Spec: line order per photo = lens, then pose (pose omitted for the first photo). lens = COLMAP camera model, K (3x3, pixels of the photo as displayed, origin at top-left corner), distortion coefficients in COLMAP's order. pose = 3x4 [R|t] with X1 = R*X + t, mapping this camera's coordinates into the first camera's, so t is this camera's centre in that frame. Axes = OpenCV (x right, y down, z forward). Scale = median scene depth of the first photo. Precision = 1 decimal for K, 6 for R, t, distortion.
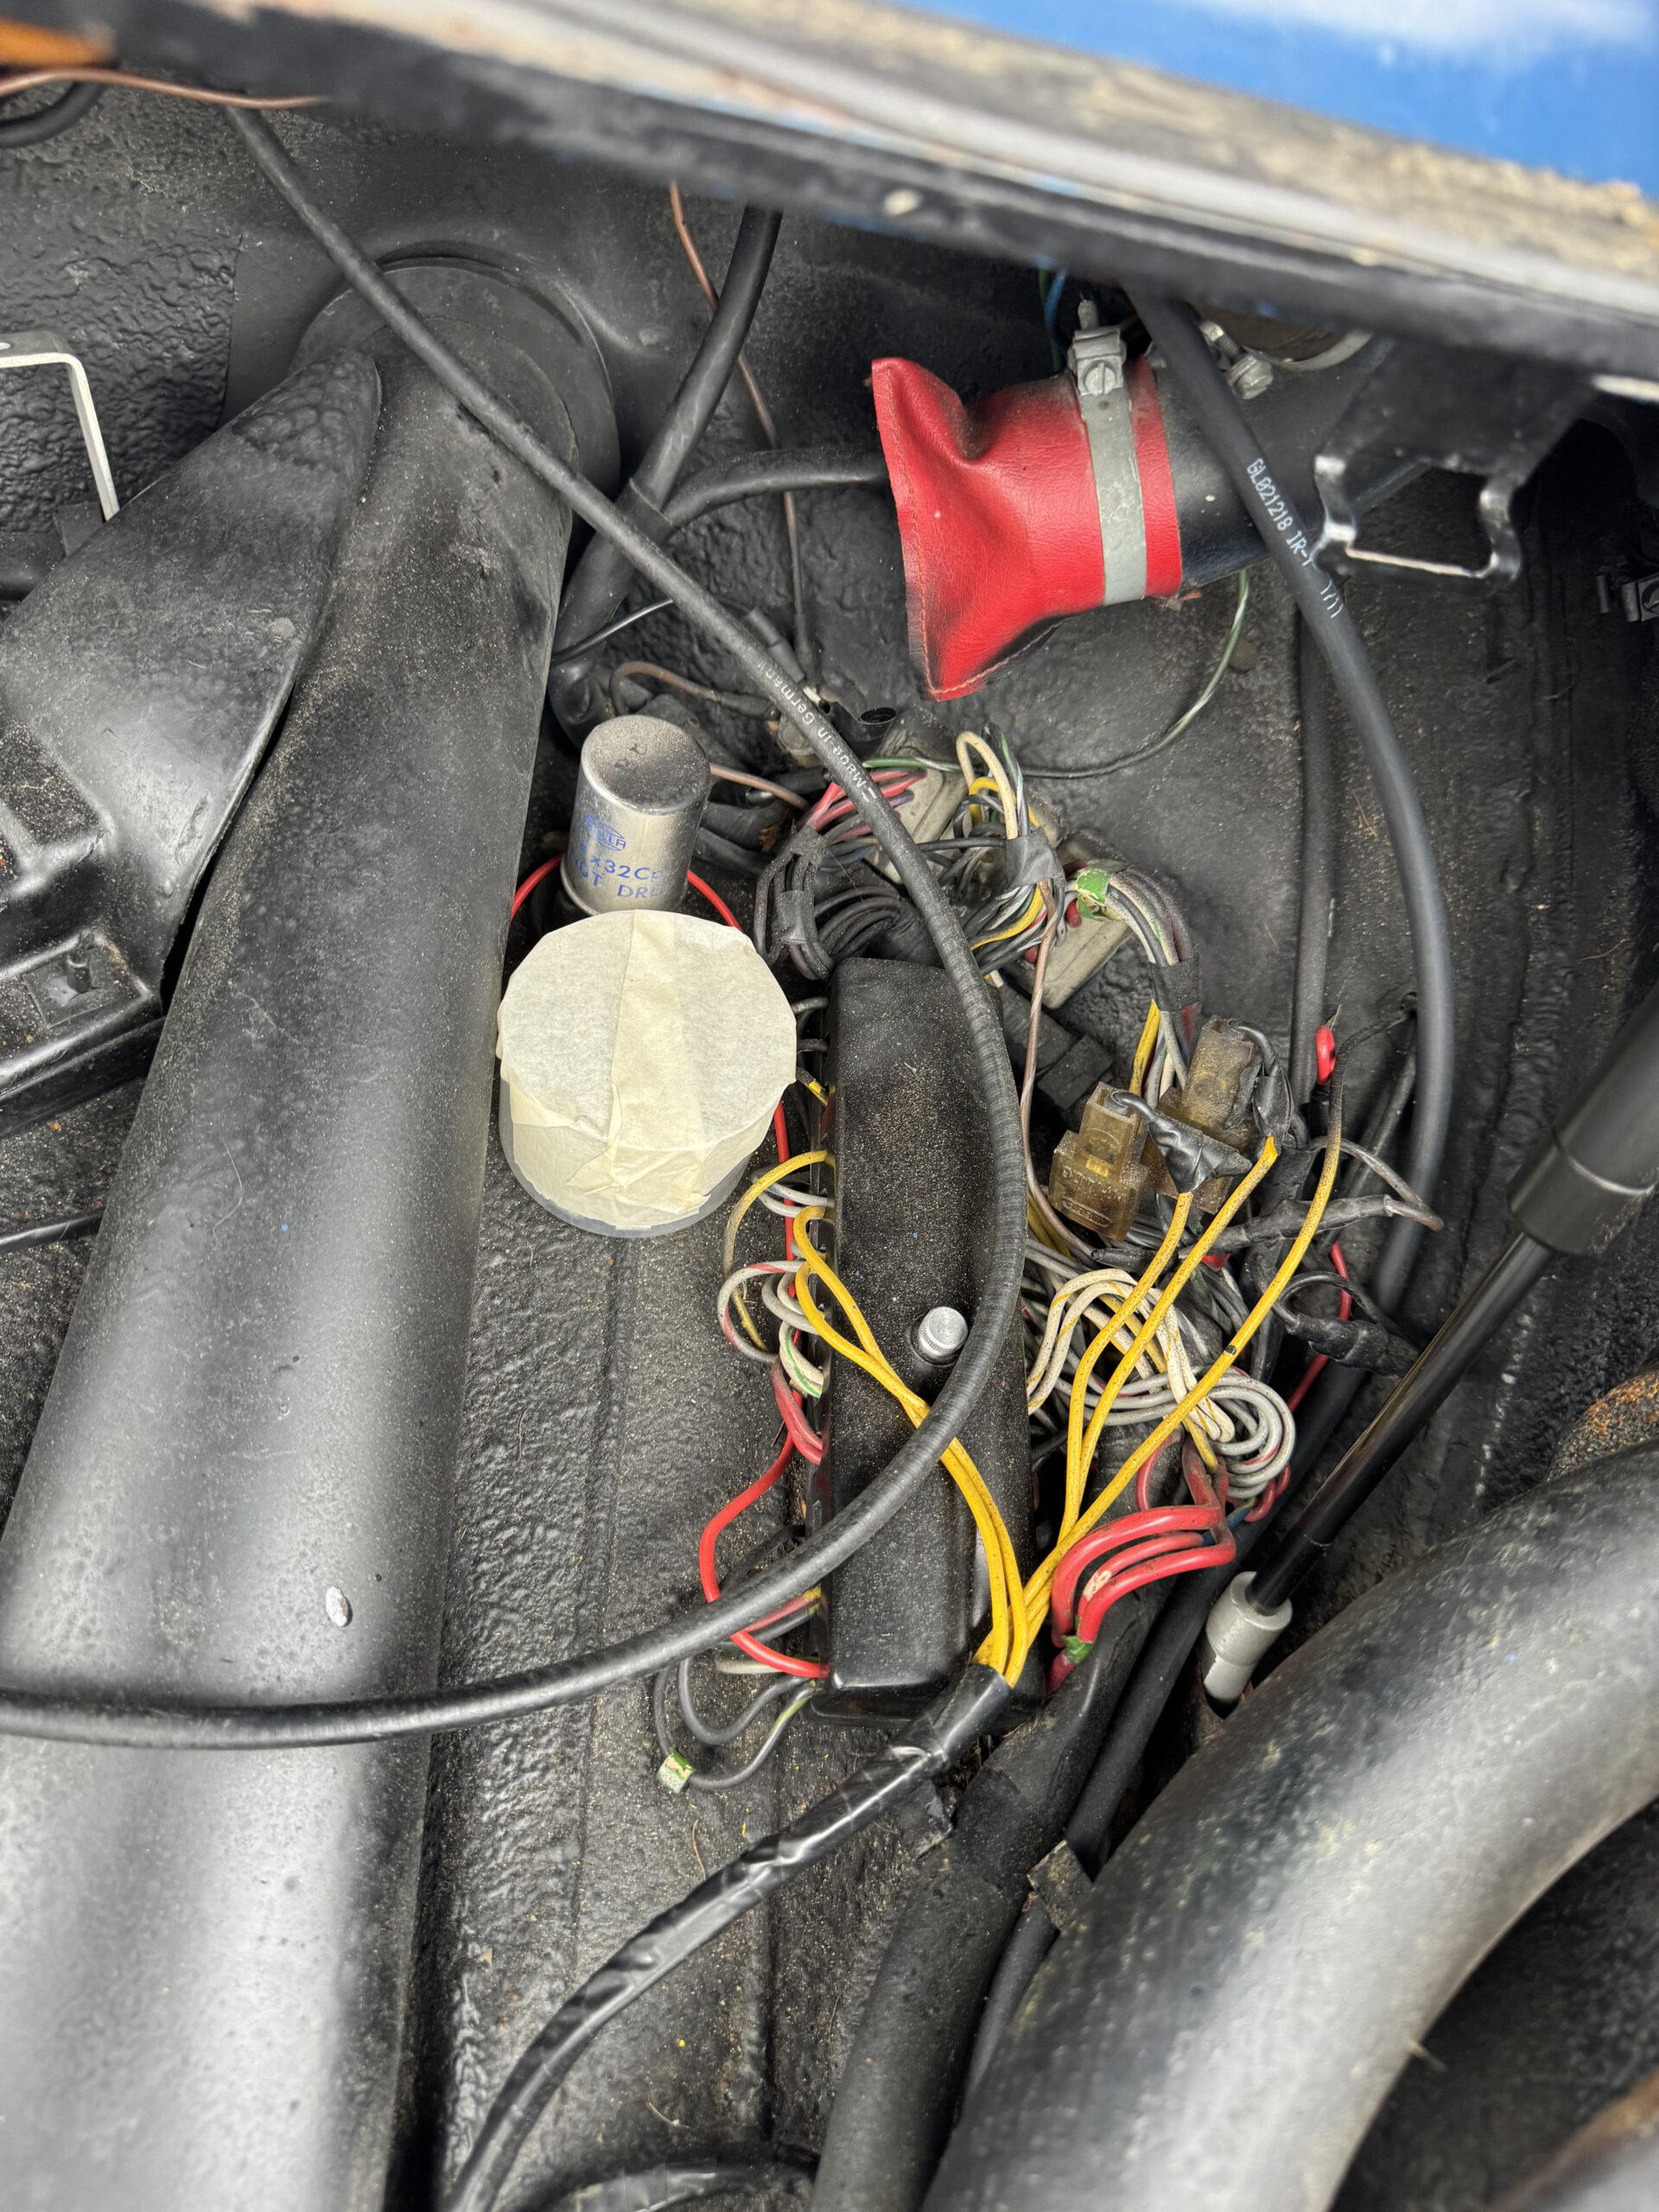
lens RADIAL K [[1816.8, 0, 829.5], [0, 1816.8, 1106.0], [0, 0, 1]] dist [0.195734, -0.612881]
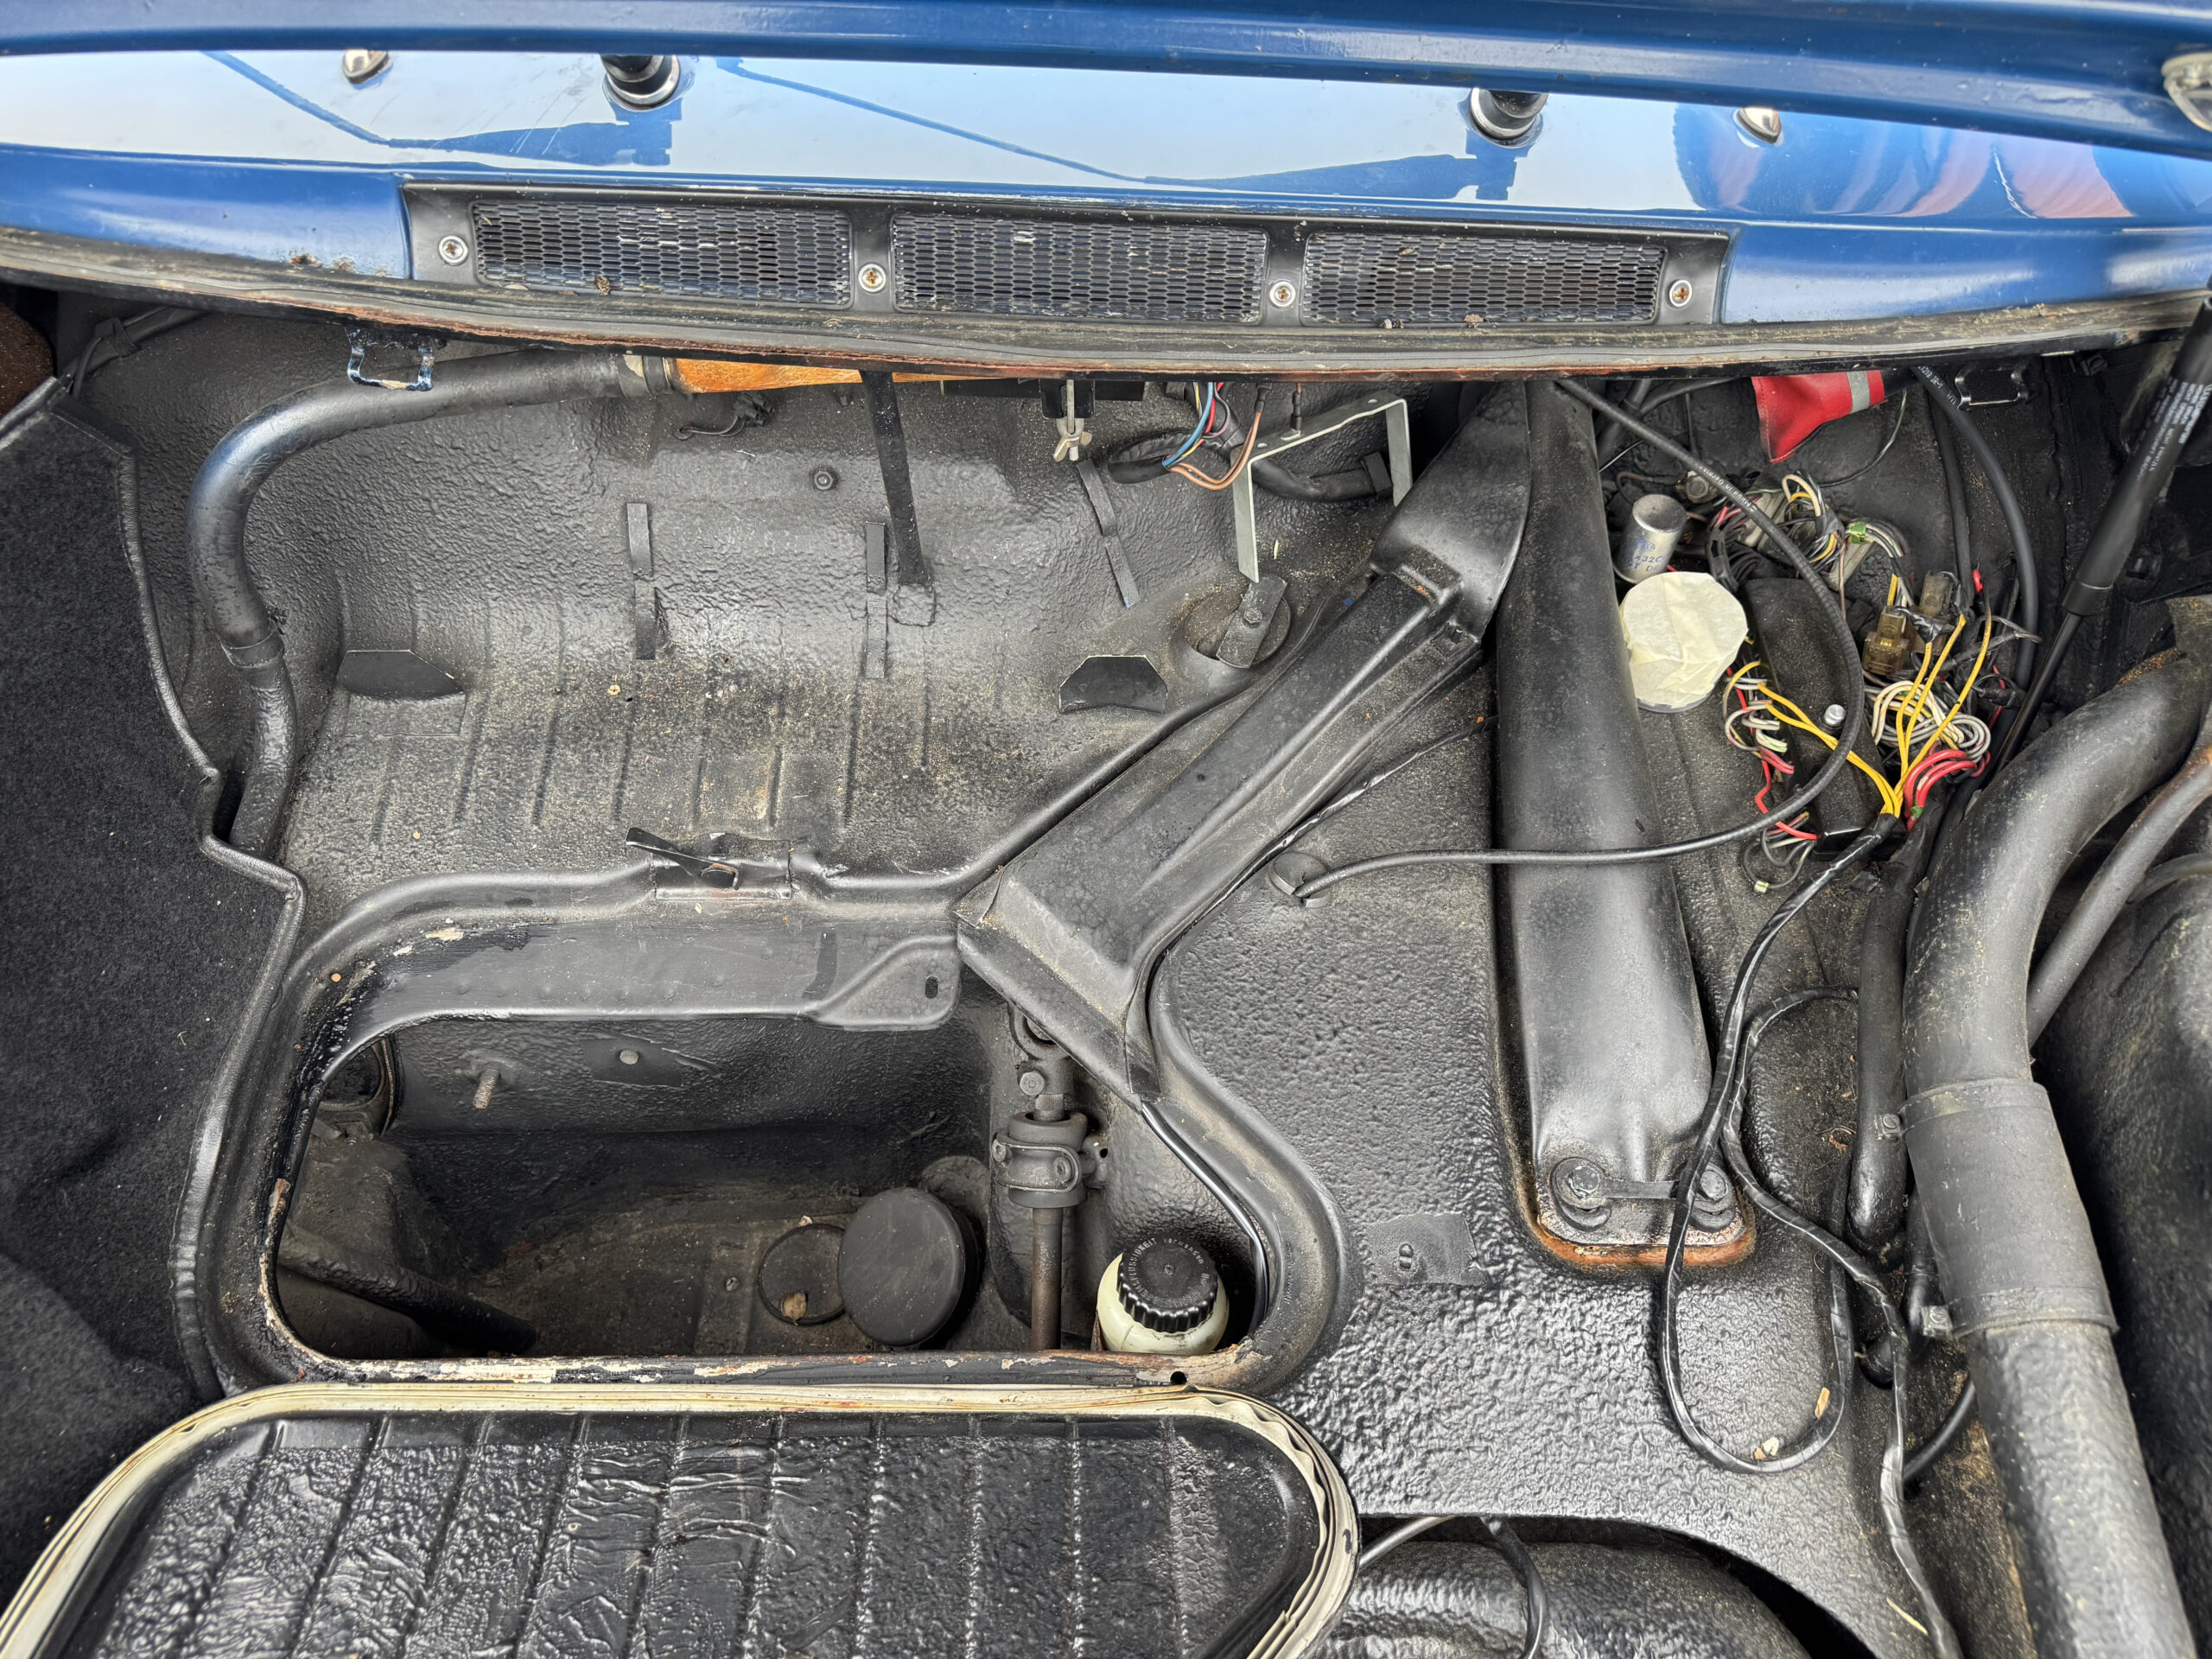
lens RADIAL K [[1664.2, 0, 1101.4], [0, 1664.2, 823.7], [0, 0, 1]] dist [-0.008444, -0.002314]
pose [[0.968220, -0.150746, -0.199563, -0.452511], [0.148812, 0.988556, -0.024743, 0.169206], [0.201009, -0.005741, 0.979573, -1.349216]]
